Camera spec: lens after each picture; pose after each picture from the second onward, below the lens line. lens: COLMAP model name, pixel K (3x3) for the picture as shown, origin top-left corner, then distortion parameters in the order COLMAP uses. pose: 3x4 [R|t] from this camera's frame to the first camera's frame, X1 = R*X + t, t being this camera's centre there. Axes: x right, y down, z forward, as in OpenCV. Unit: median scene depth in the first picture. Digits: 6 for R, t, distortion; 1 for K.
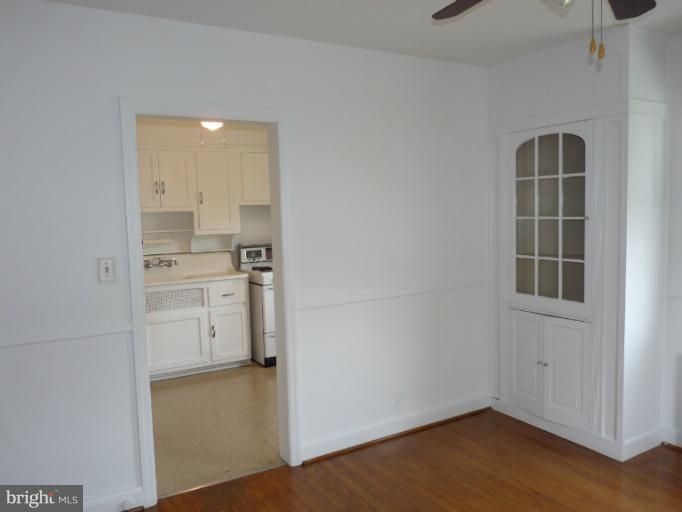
lens RADIAL K [[552.5, 0, 341.0], [0, 552.5, 254.6], [0, 0, 1]] dist [-0.010943, -0.011459]
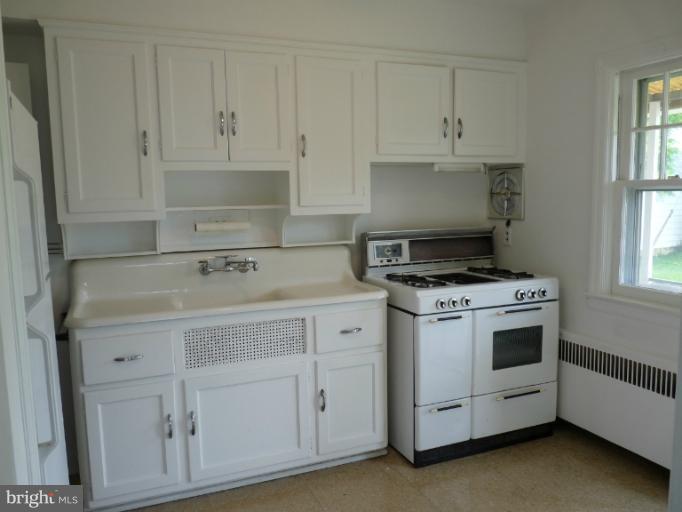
lens RADIAL K [[552.5, 0, 340.7], [0, 552.5, 256.0], [0, 0, 1]] dist [-0.010943, -0.011459]
pose [[0.990777, 0.026982, -0.132789, -0.143702], [-0.021675, 0.998914, 0.041254, -0.019398], [0.133758, -0.037995, 0.990285, 0.473283]]
